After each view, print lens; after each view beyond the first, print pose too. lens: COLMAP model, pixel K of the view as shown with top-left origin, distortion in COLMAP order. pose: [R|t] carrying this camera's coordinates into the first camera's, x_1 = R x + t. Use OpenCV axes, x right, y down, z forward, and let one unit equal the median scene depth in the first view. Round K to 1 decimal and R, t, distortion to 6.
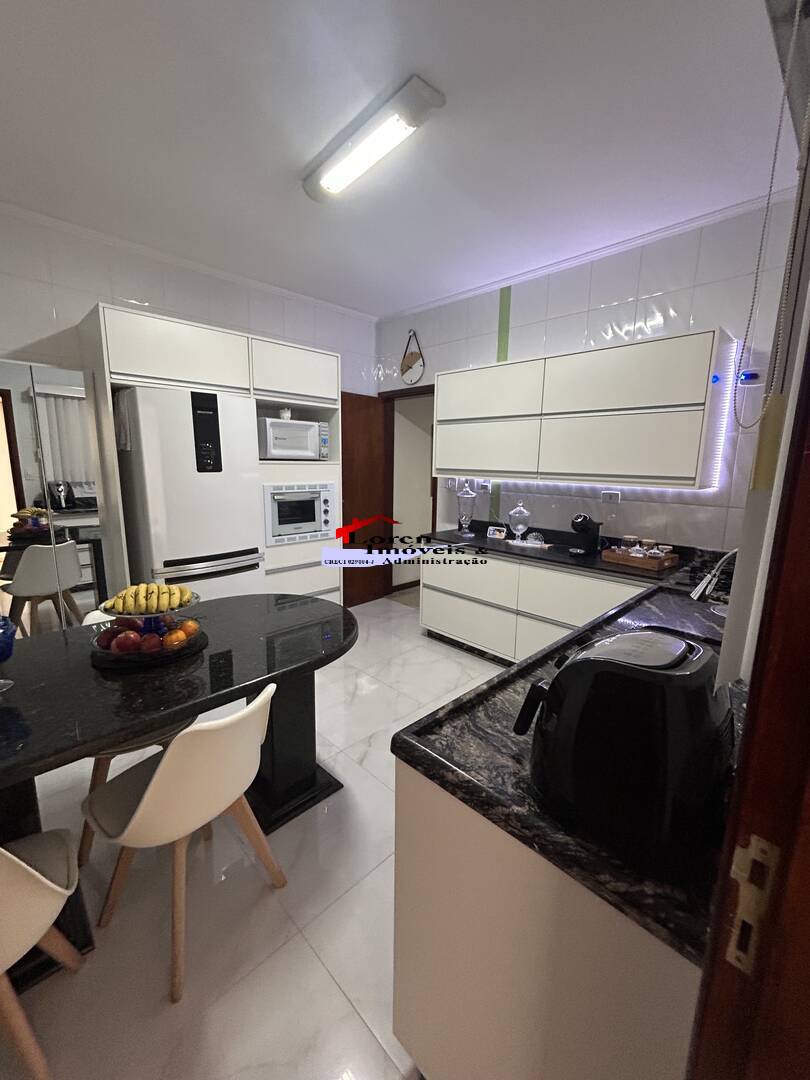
lens RADIAL K [[442.9, 0, 414.2], [0, 442.9, 542.6], [0, 0, 1]] dist [-0.004658, 0.002963]
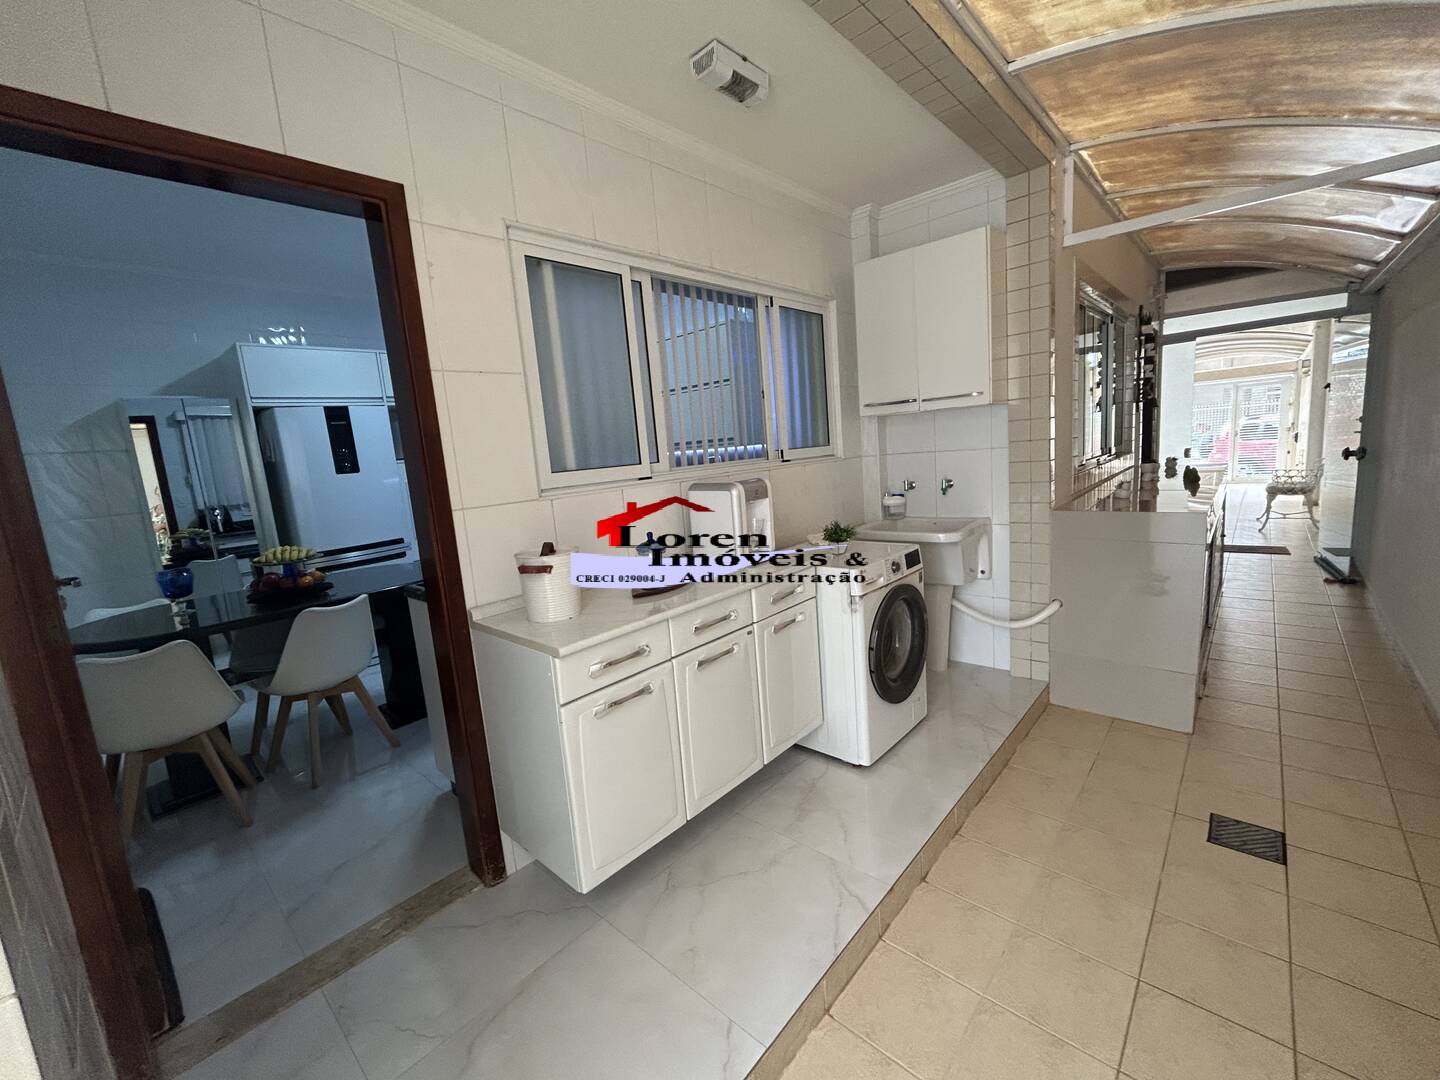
lens RADIAL K [[590.6, 0, 724.9], [0, 590.6, 539.8], [0, 0, 1]] dist [-0.004658, 0.002963]
pose [[0.993821, -0.105191, 0.035422, 0.439195], [0.106076, 0.994066, -0.024106, 0.153499], [-0.032676, 0.027714, 0.999082, -0.559059]]
